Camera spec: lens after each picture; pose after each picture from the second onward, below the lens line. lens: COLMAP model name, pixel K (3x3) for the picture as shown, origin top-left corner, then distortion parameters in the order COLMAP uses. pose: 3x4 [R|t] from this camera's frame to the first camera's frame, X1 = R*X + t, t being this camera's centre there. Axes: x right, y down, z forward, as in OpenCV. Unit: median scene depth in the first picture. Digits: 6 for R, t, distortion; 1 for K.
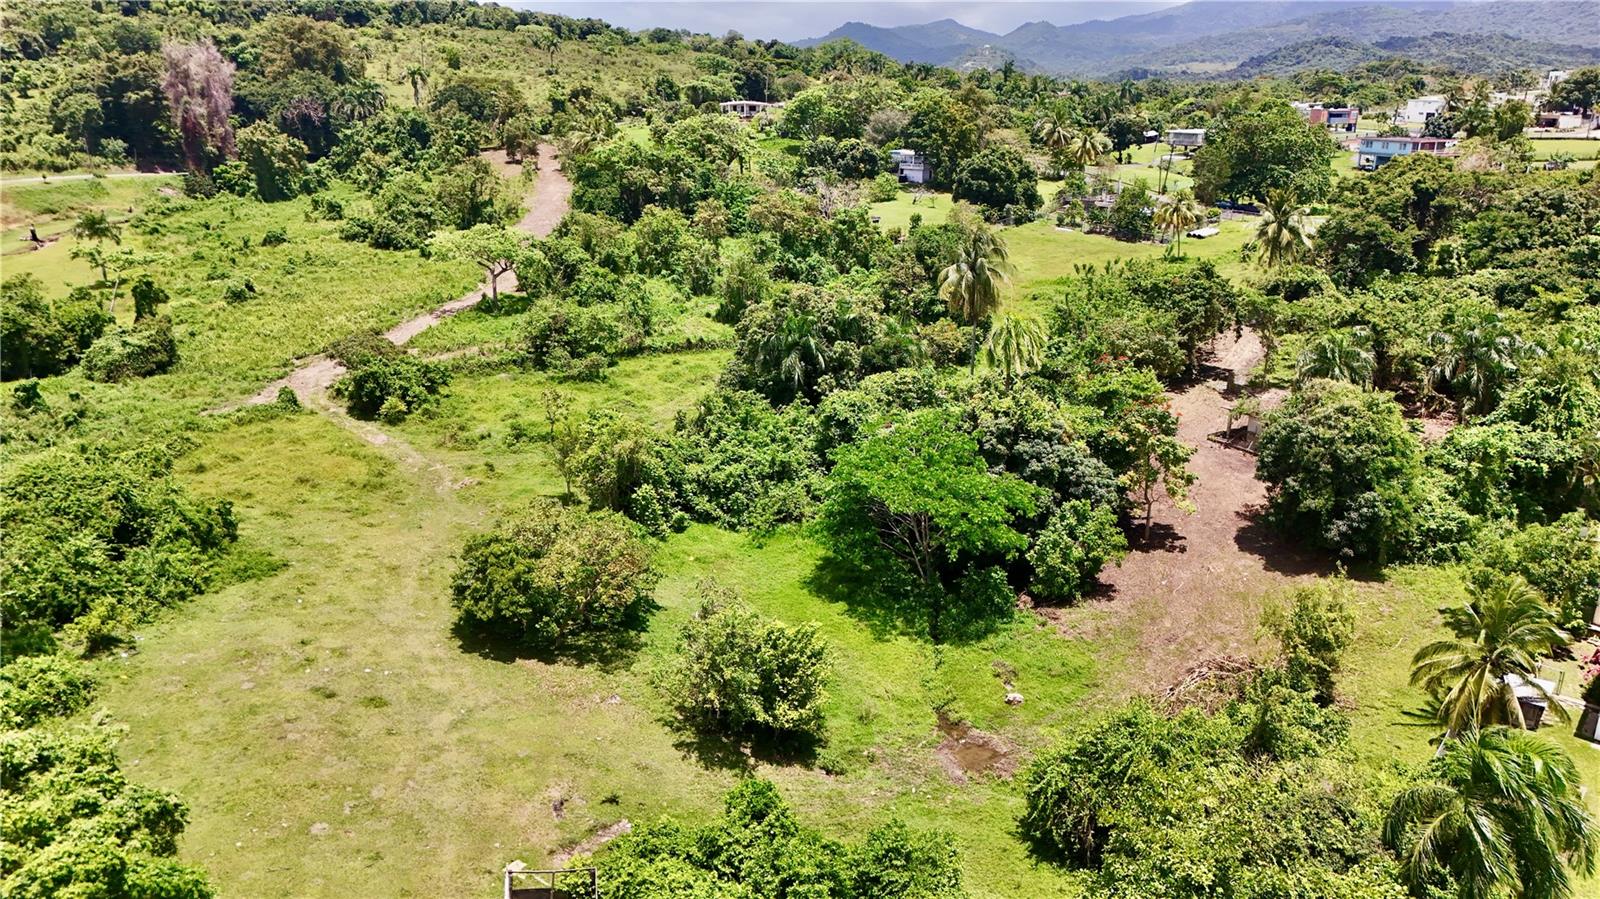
lens RADIAL K [[1161.1, 0, 809.0], [0, 1161.1, 452.9], [0, 0, 1]] dist [0.041316, -0.035180]
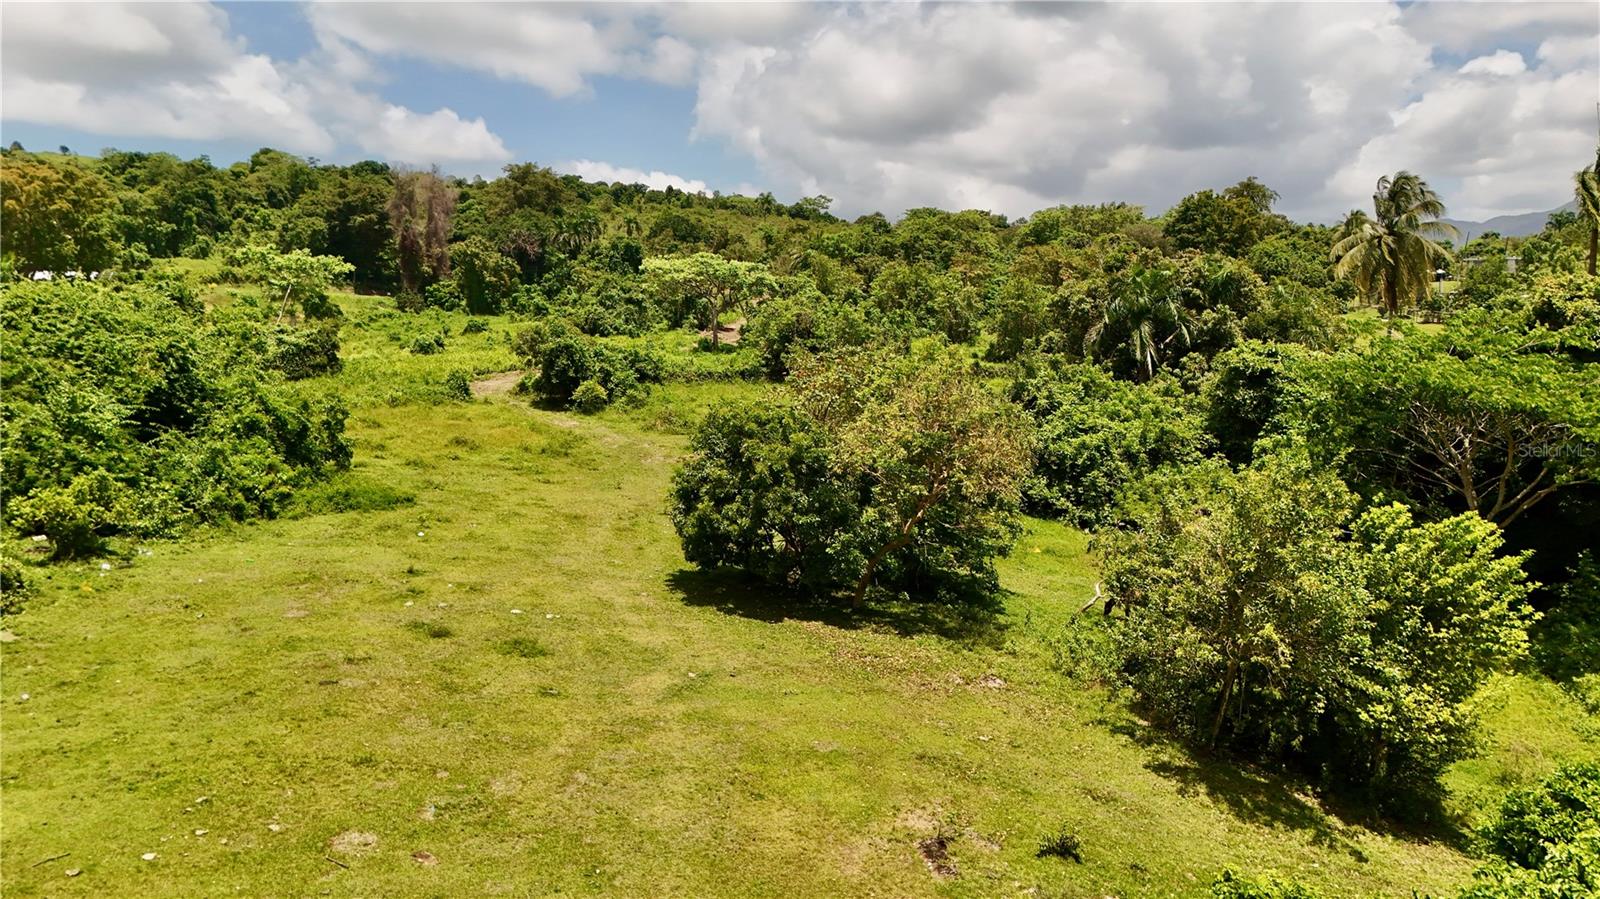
lens RADIAL K [[1161.1, 0, 809.0], [0, 1161.1, 452.9], [0, 0, 1]] dist [0.041316, -0.035180]
pose [[0.988115, 0.012686, -0.153190, -0.144176], [-0.041105, 0.982102, -0.183811, 0.178912], [0.148117, 0.187924, 0.970951, 0.426736]]
